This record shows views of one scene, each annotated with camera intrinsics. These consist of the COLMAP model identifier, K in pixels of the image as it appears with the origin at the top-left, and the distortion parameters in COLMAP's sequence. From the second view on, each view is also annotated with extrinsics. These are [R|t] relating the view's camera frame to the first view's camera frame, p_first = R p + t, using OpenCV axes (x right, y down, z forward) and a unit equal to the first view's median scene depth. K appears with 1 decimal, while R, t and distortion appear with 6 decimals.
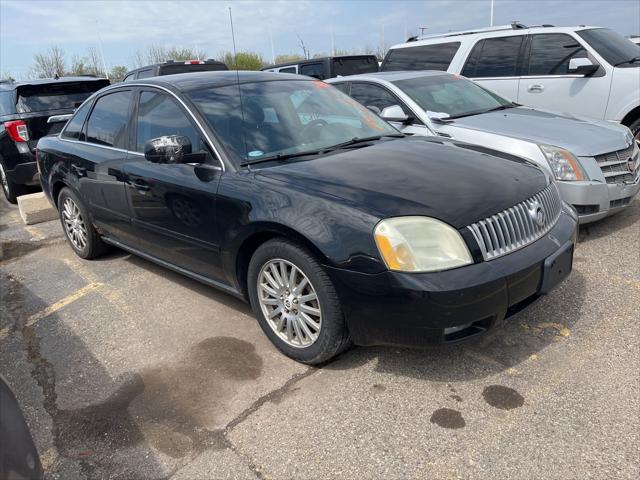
lens RADIAL K [[485.8, 0, 314.7], [0, 485.8, 238.3], [0, 0, 1]] dist [0.079485, -0.112303]
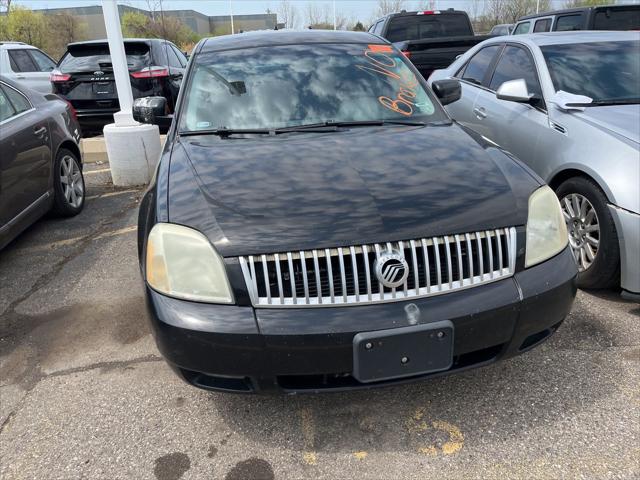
lens RADIAL K [[485.8, 0, 314.3], [0, 485.8, 241.1], [0, 0, 1]] dist [0.079485, -0.112303]
pose [[0.807160, 0.253939, -0.532924, 0.659900], [-0.199227, 0.966966, 0.159014, -0.158293], [0.555699, -0.022177, 0.831088, 0.345504]]
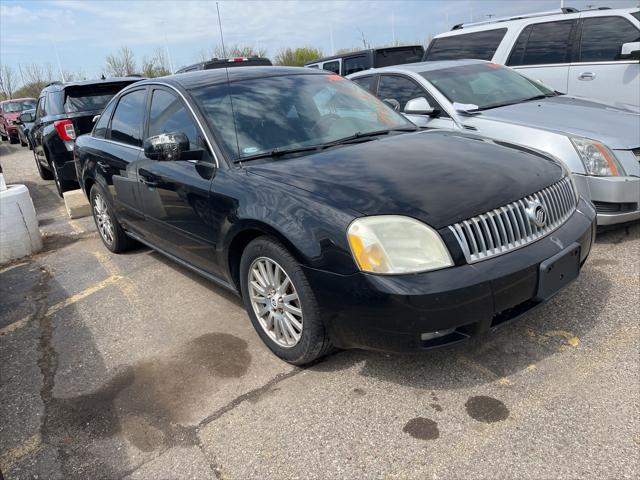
lens RADIAL K [[485.8, 0, 315.0], [0, 485.8, 242.5], [0, 0, 1]] dist [0.079485, -0.112303]
pose [[0.992676, 0.013718, -0.120025, 0.138974], [-0.011499, 0.999750, 0.019155, -0.006766], [0.120258, -0.017635, 0.992586, 0.031260]]
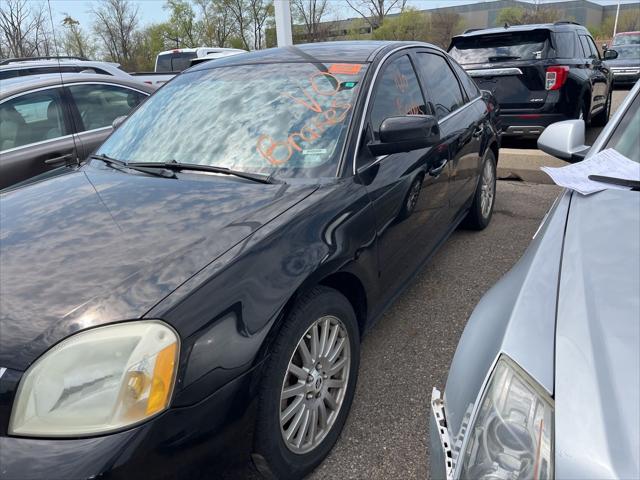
lens RADIAL K [[485.8, 0, 322.6], [0, 485.8, 235.2], [0, 0, 1]] dist [0.079485, -0.112303]
pose [[0.252767, 0.378125, -0.890579, 0.943670], [-0.260594, 0.913060, 0.313707, -0.453096], [0.931772, 0.152784, 0.329328, 1.172282]]
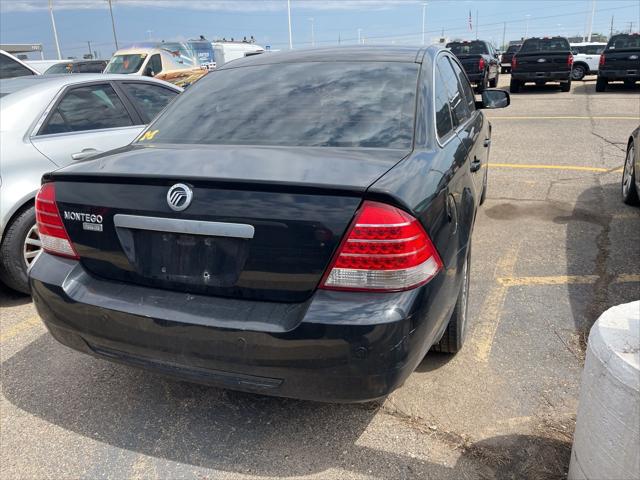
lens RADIAL K [[485.8, 0, 317.7], [0, 485.8, 238.3], [0, 0, 1]] dist [0.079485, -0.112303]
pose [[-0.400382, -0.225551, 0.888156, -1.524817], [0.350931, 0.857600, 0.375991, -0.579865], [-0.846488, 0.462222, -0.264214, 2.125791]]
